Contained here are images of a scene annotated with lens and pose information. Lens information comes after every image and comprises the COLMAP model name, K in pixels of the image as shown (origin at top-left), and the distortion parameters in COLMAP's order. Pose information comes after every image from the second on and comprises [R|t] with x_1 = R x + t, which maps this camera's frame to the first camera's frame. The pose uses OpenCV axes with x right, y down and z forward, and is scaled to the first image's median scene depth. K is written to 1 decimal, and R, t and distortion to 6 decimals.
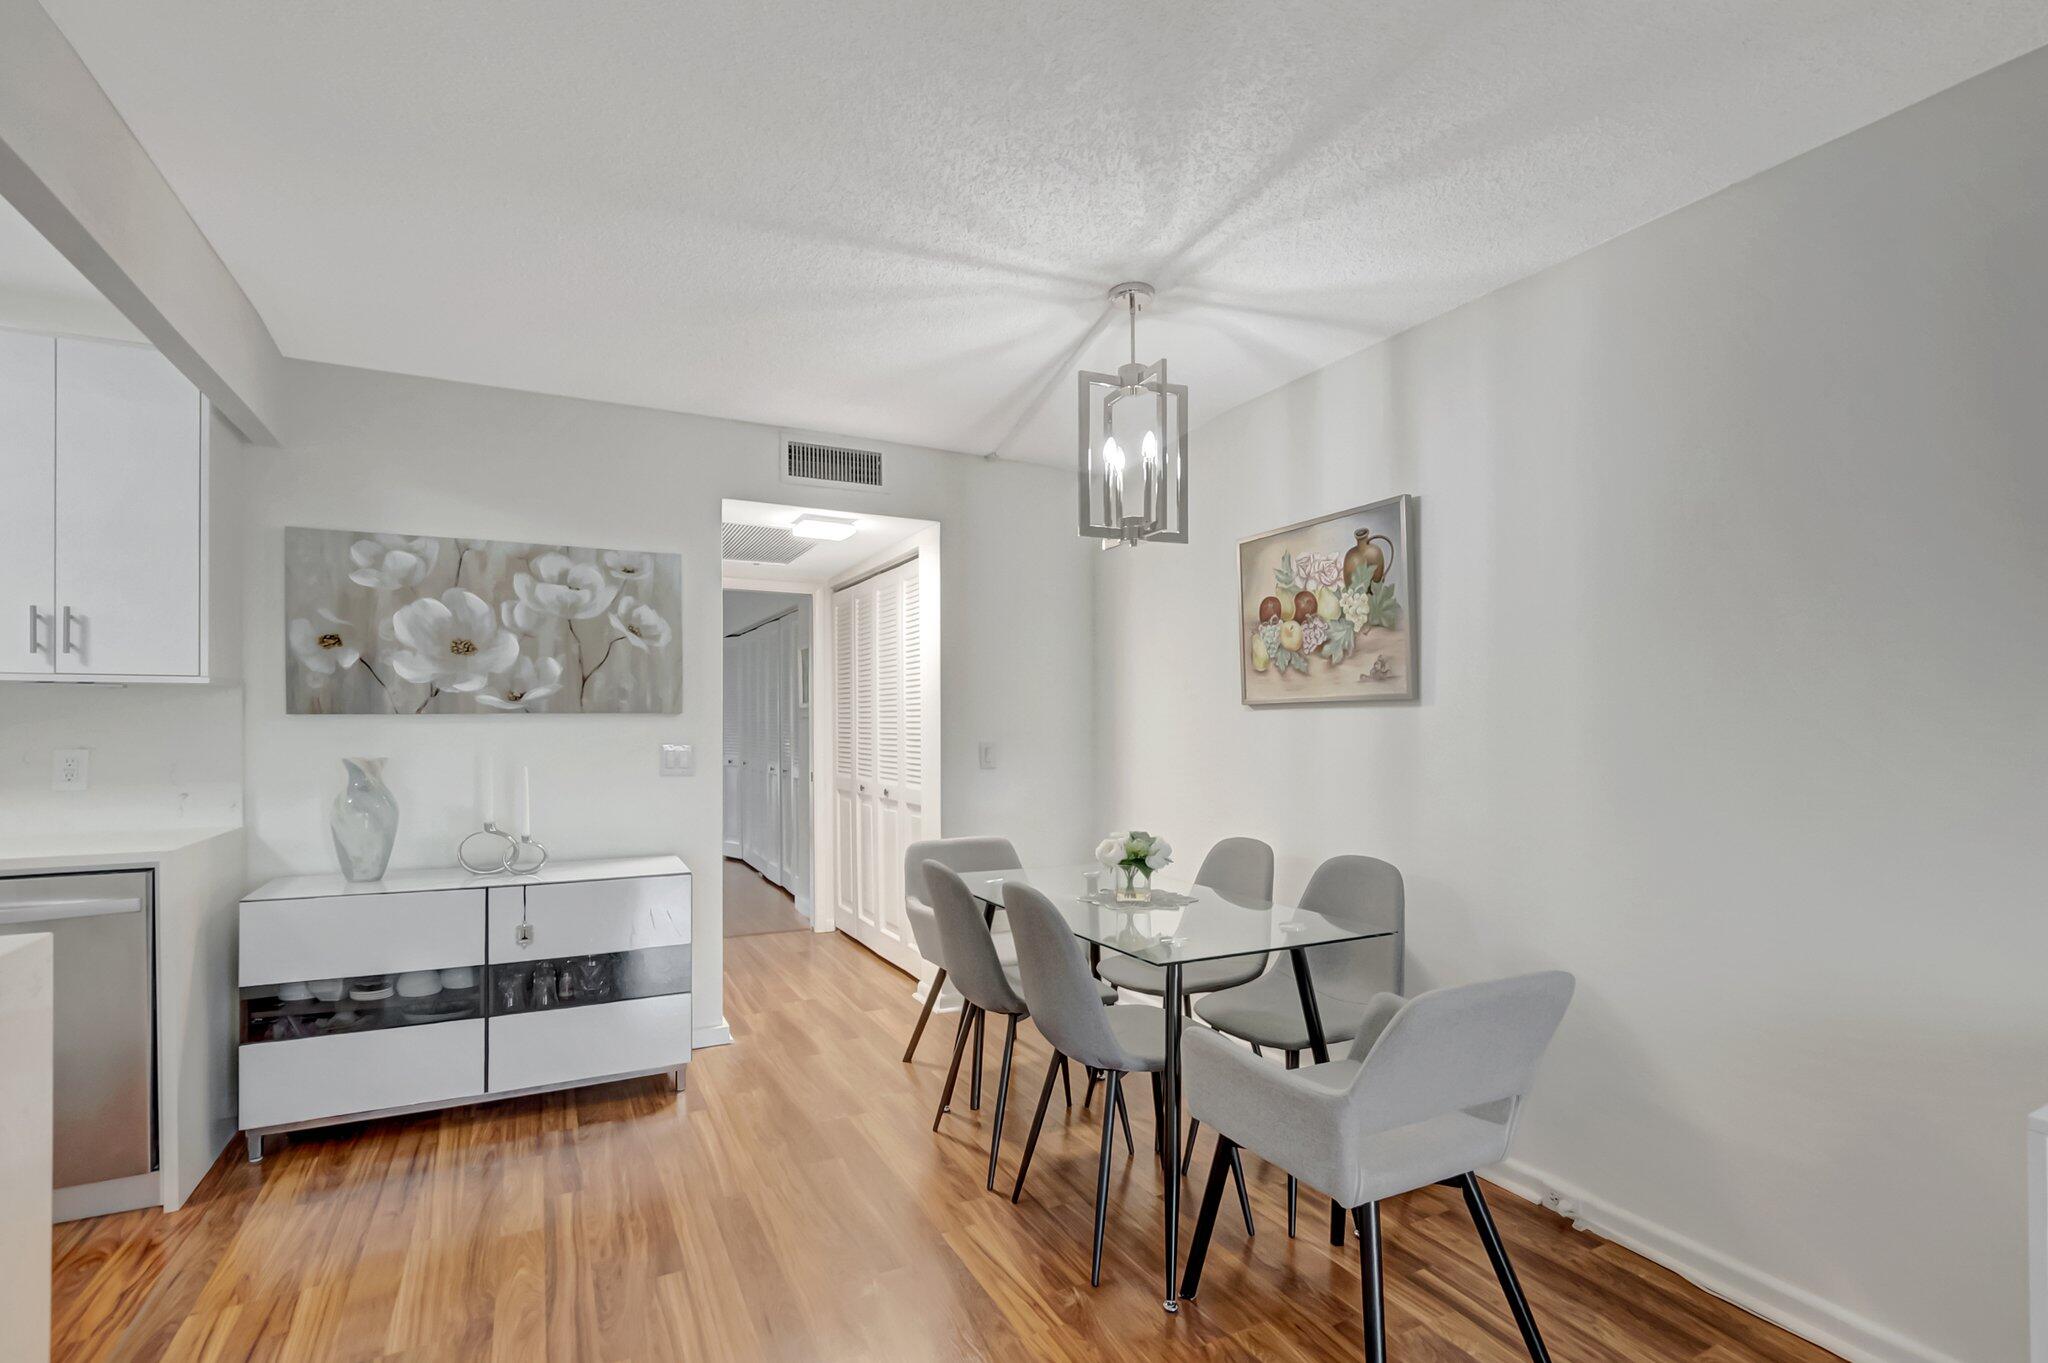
lens RADIAL K [[919.4, 0, 1032.4], [0, 919.4, 713.5], [0, 0, 1]] dist [-0.008959, -0.000053]
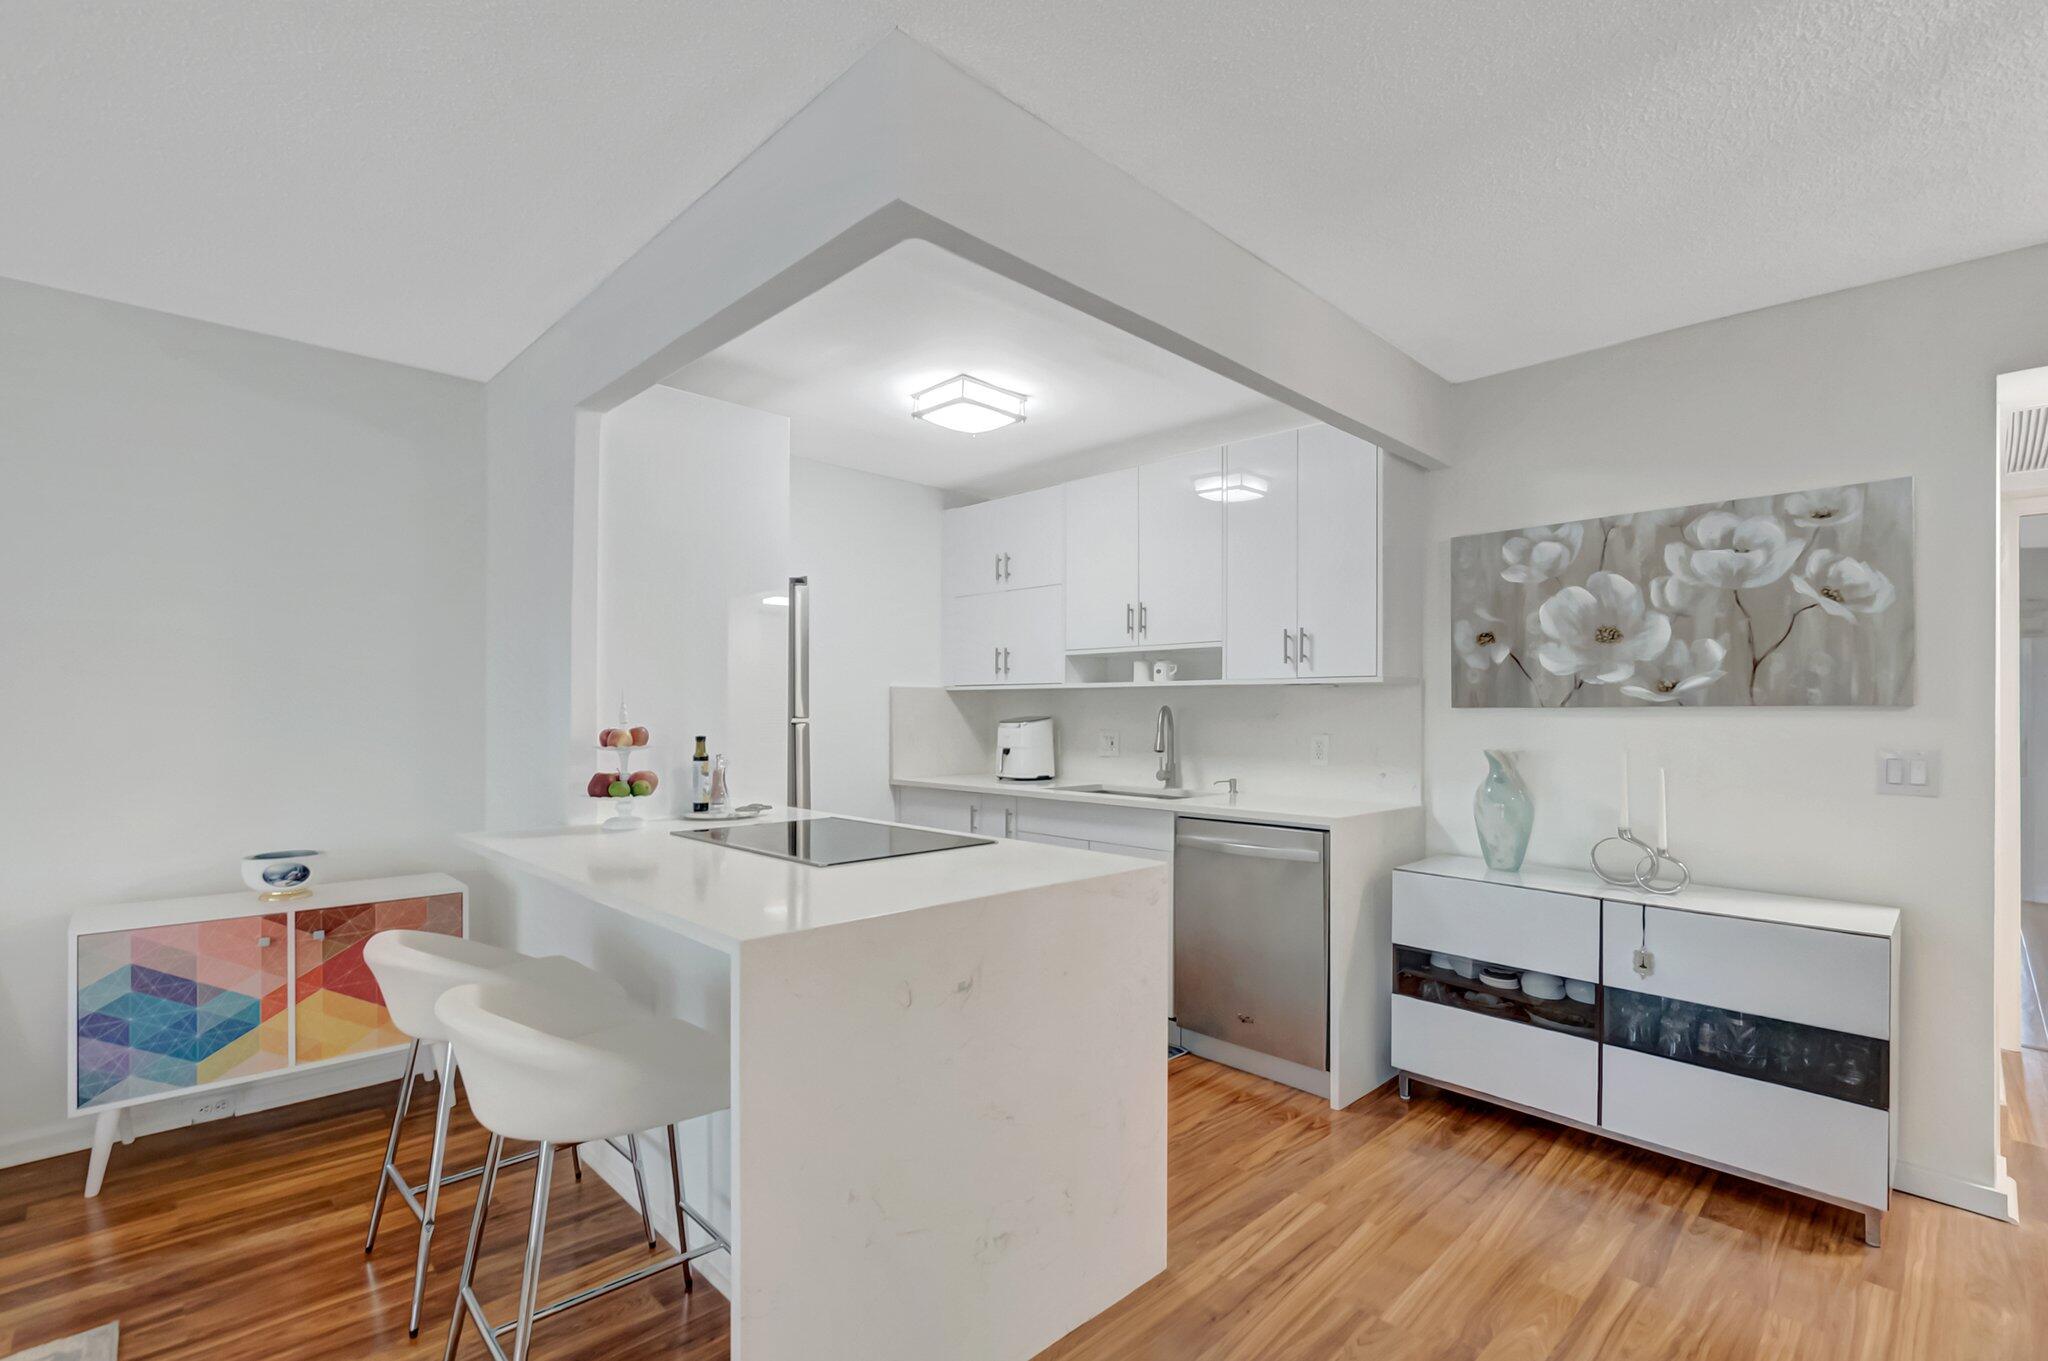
lens RADIAL K [[943.1, 0, 1033.0], [0, 943.1, 711.2], [0, 0, 1]] dist [-0.000153, -0.000325]
pose [[0.283256, 0.002294, -0.959042, 0.126440], [0.002085, 0.999993, 0.003007, 0.000440], [0.959042, -0.002851, 0.283249, 0.181946]]
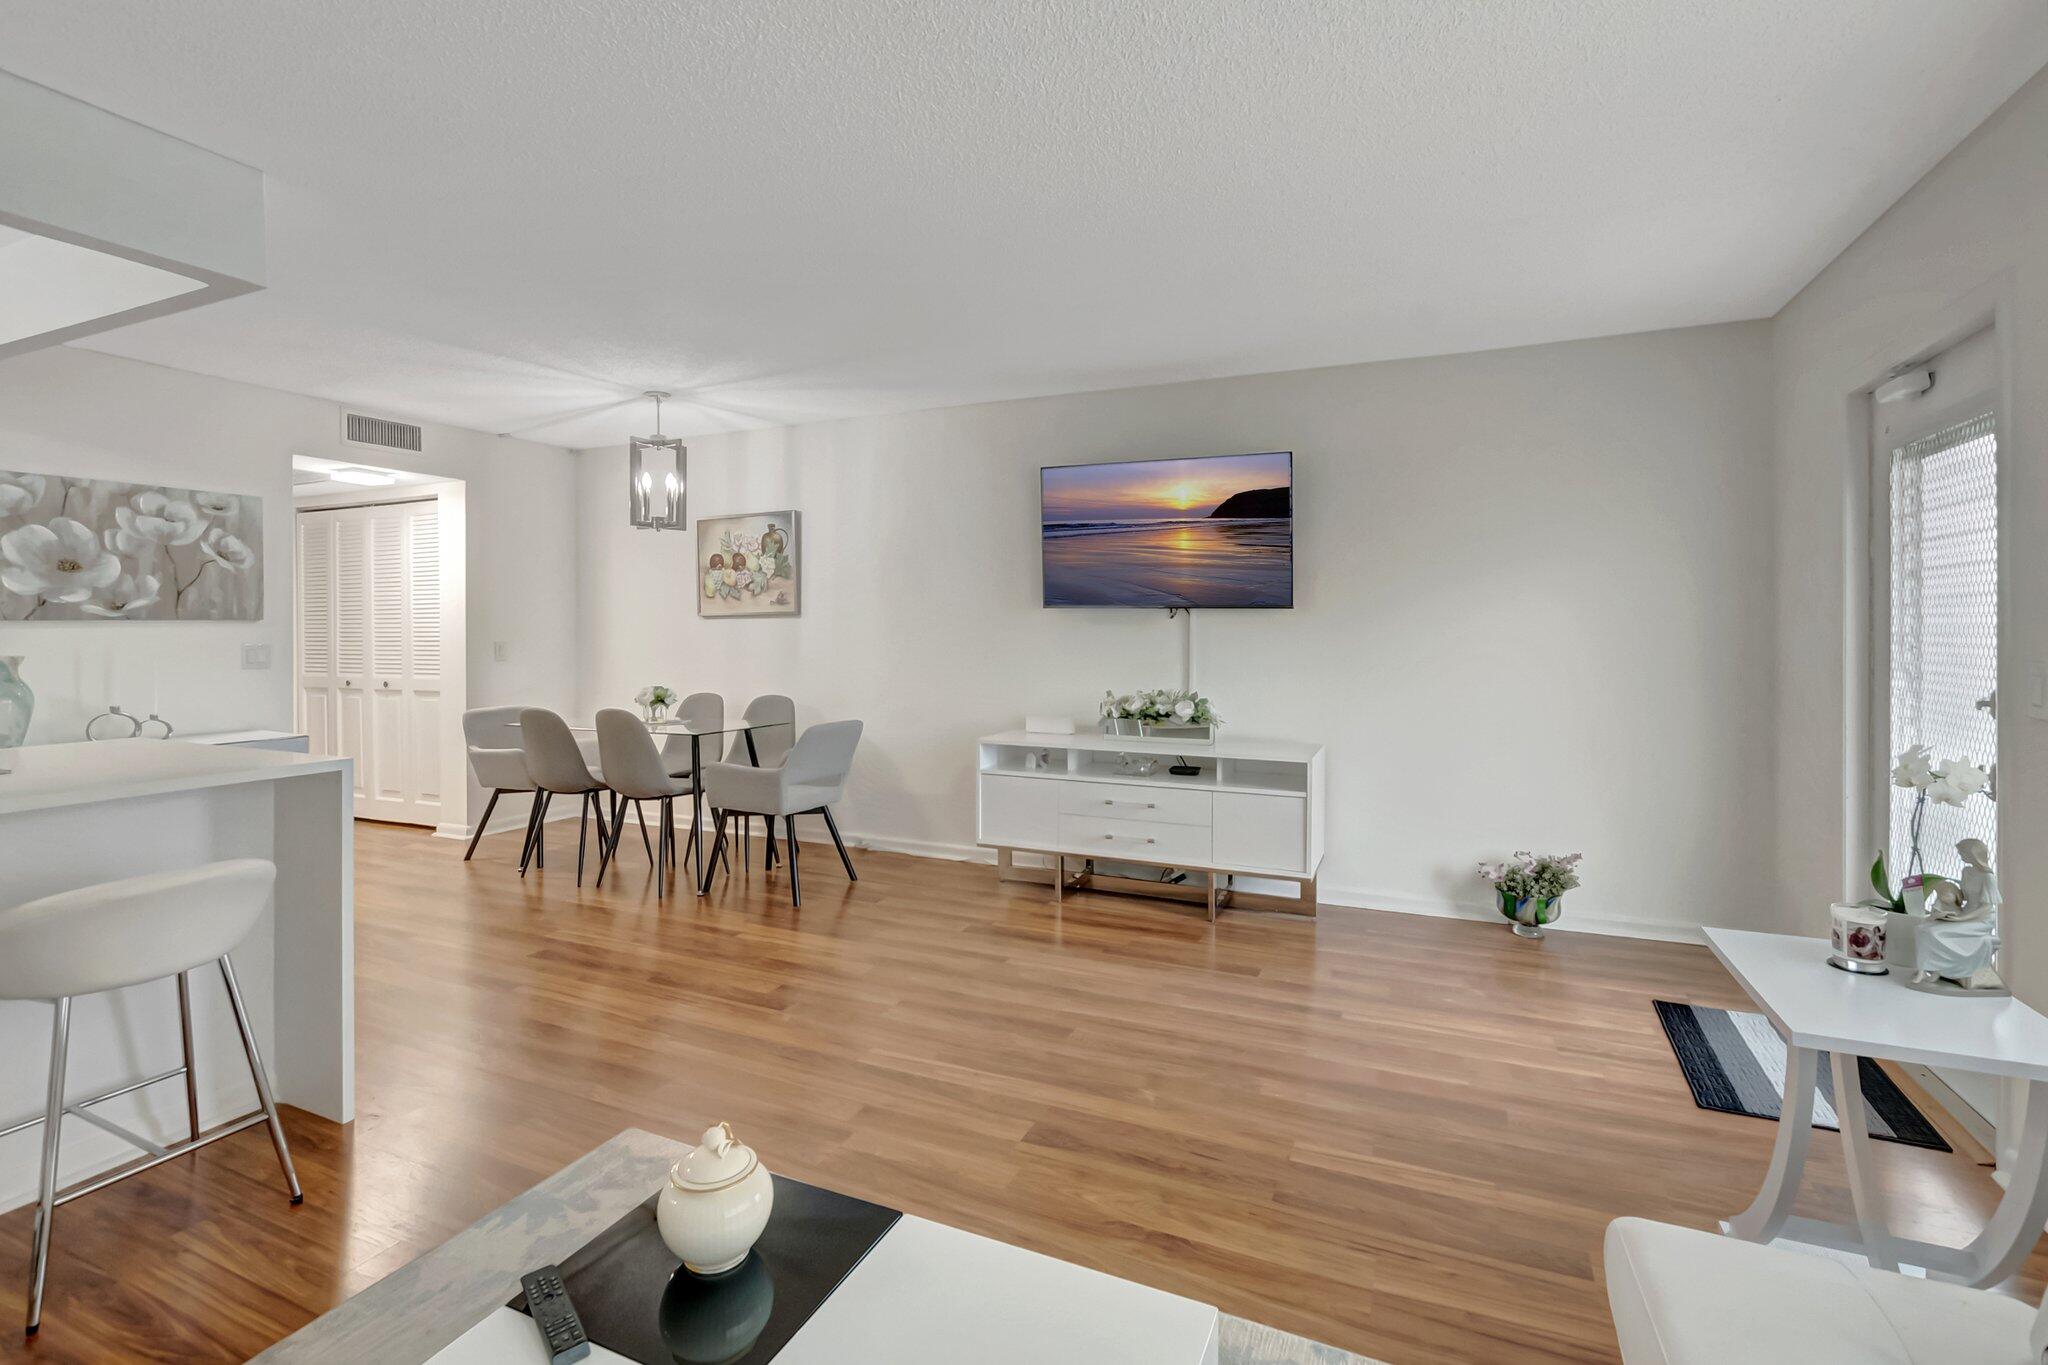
lens RADIAL K [[932.8, 0, 1006.8], [0, 932.8, 620.2], [0, 0, 1]] dist [-0.001678, -0.000030]
pose [[0.800291, 0.003011, 0.599605, -0.372816], [-0.002799, 0.999995, -0.001286, -0.001680], [-0.599606, -0.000649, 0.800295, -0.763307]]
